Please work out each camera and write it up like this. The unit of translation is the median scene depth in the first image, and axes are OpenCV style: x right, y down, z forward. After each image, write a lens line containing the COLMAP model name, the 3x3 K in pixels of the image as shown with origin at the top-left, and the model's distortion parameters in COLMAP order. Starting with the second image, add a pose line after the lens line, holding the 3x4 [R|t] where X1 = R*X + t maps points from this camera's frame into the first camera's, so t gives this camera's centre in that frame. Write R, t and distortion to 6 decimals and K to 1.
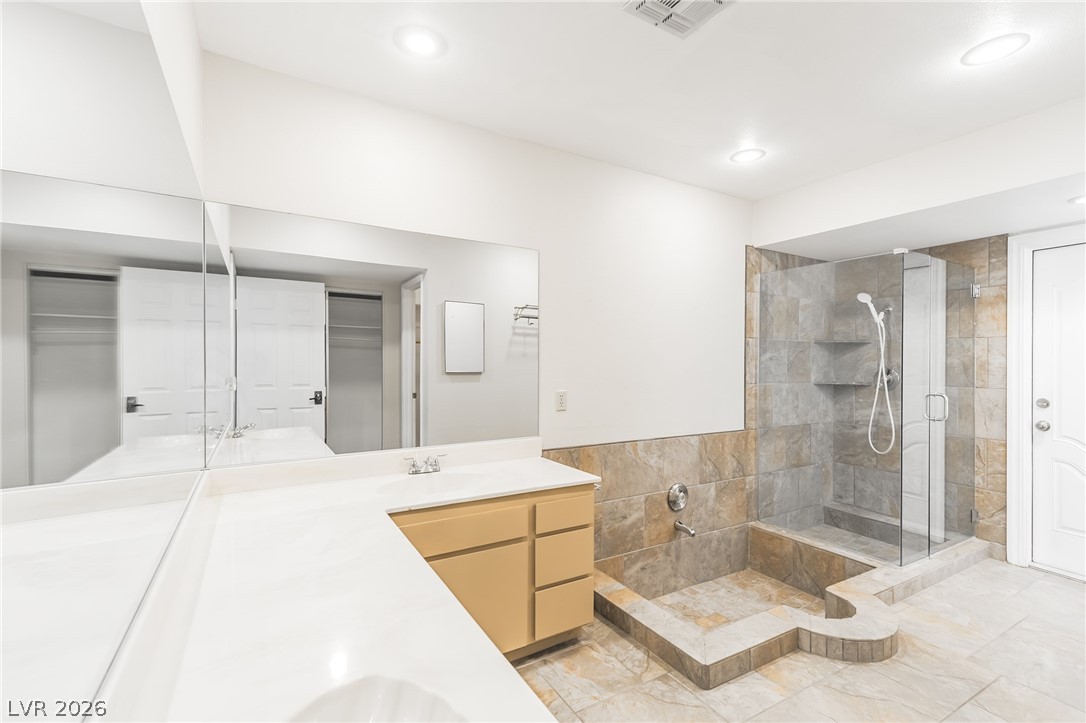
lens RADIAL K [[480.7, 0, 547.7], [0, 480.7, 358.1], [0, 0, 1]] dist [0.003307, 0.000443]
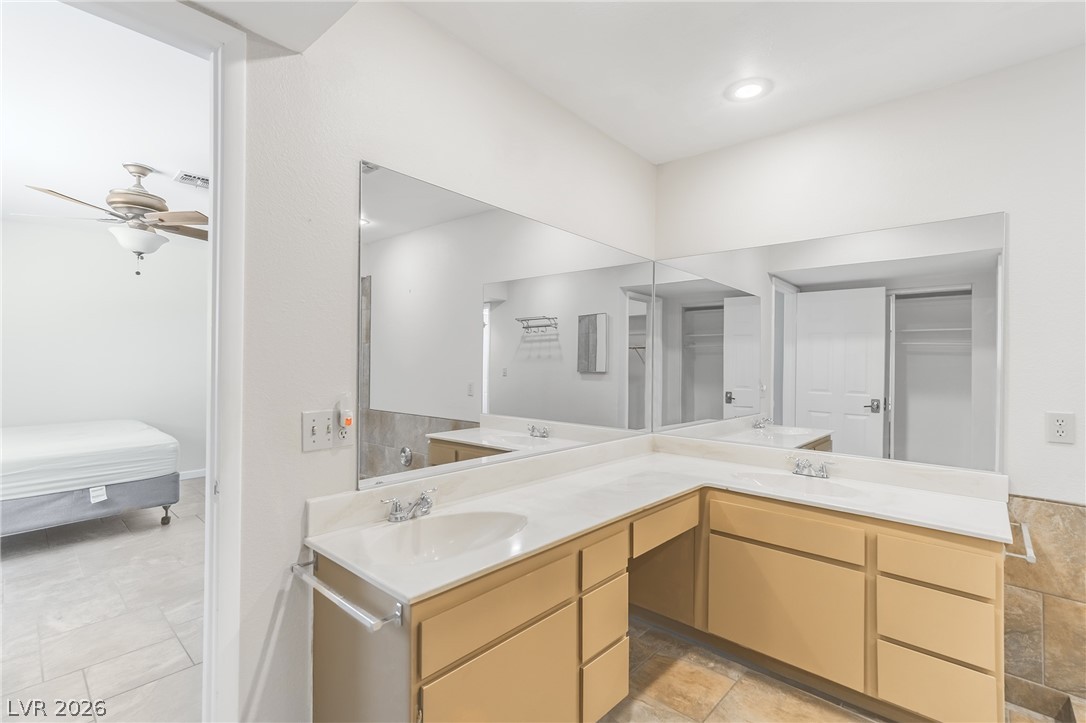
lens RADIAL K [[480.7, 0, 547.7], [0, 480.7, 358.1], [0, 0, 1]] dist [0.003307, 0.000443]
pose [[0.288235, -0.009814, -0.957509, 0.408122], [-0.010455, 0.999856, -0.013395, 0.009272], [0.957502, 0.013871, 0.288091, 0.133002]]
